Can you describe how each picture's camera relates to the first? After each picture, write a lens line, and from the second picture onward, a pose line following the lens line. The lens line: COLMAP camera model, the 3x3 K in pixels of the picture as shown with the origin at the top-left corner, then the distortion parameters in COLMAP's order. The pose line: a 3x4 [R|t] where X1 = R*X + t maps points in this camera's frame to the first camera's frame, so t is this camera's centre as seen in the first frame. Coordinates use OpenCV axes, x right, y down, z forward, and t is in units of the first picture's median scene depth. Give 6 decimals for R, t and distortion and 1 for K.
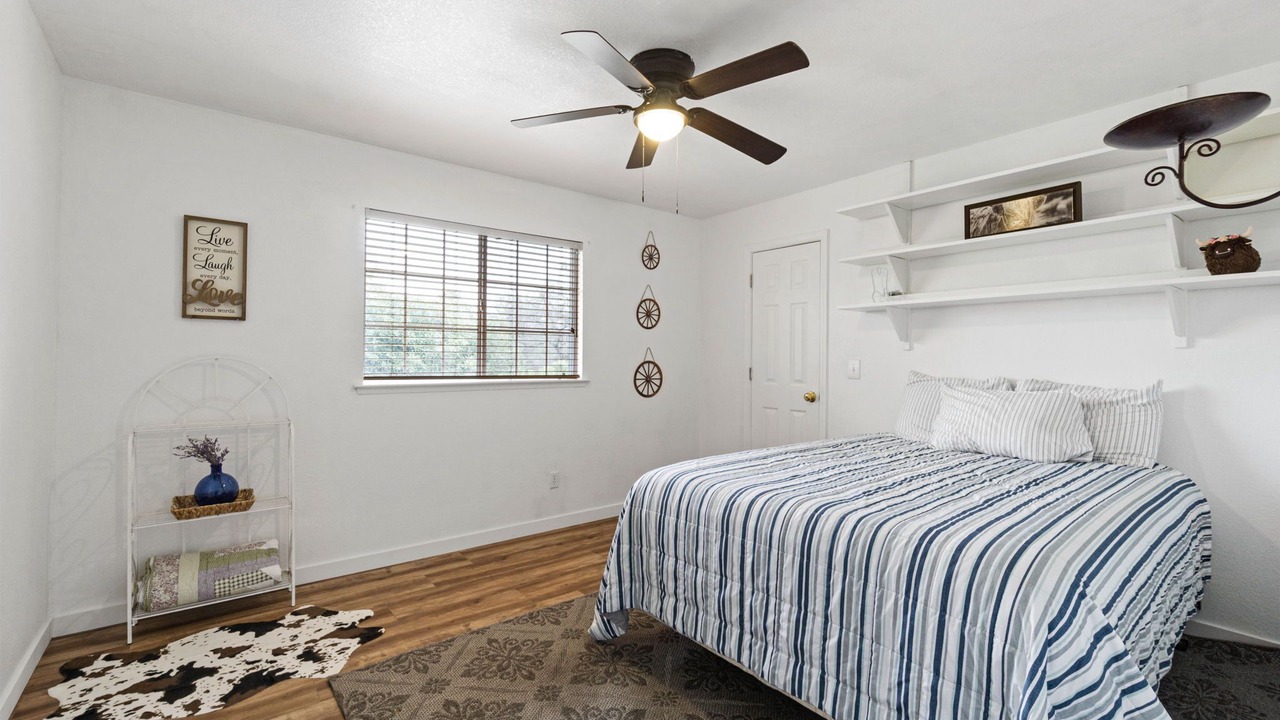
lens RADIAL K [[525.9, 0, 638.0], [0, 525.9, 355.4], [0, 0, 1]] dist [-0.000154, 0.000010]
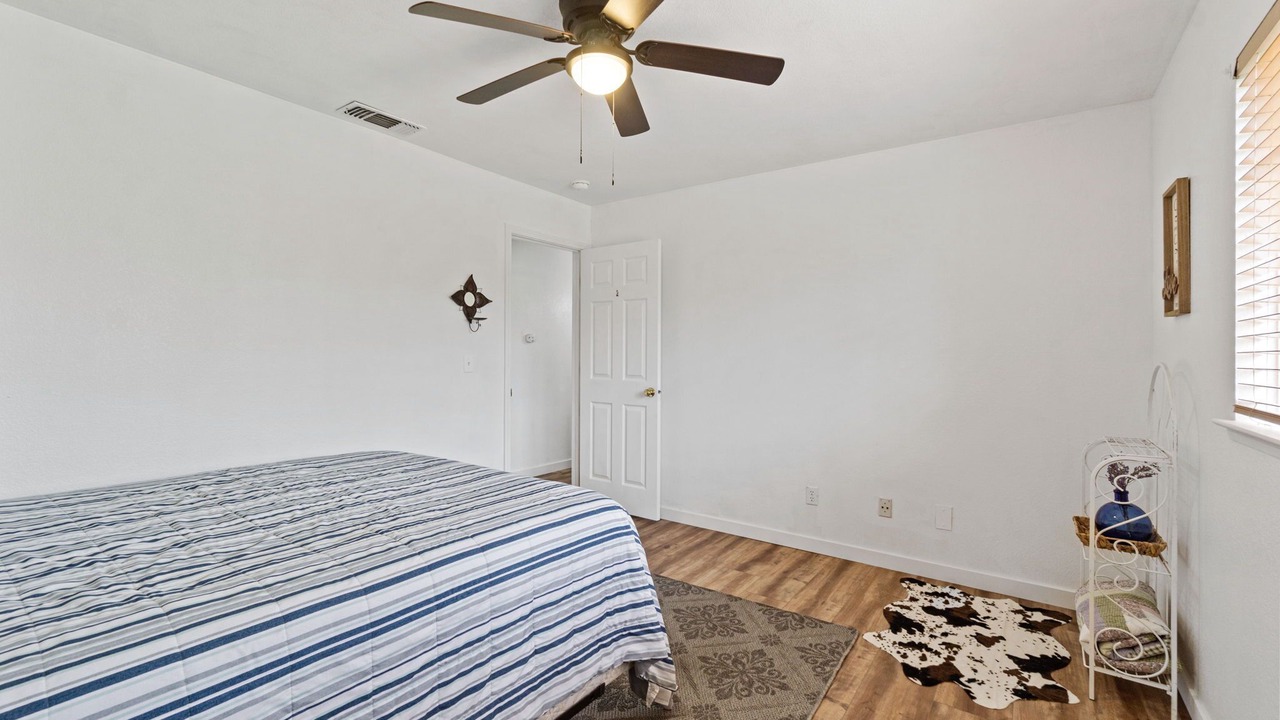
lens RADIAL K [[562.0, 0, 638.1], [0, 562.0, 358.9], [0, 0, 1]] dist [0.000798, 0.000089]
pose [[-0.963580, -0.018943, -0.266750, 0.223595], [-0.020146, 0.999795, 0.001774, 0.008838], [0.266662, 0.007083, -0.963764, 1.951858]]
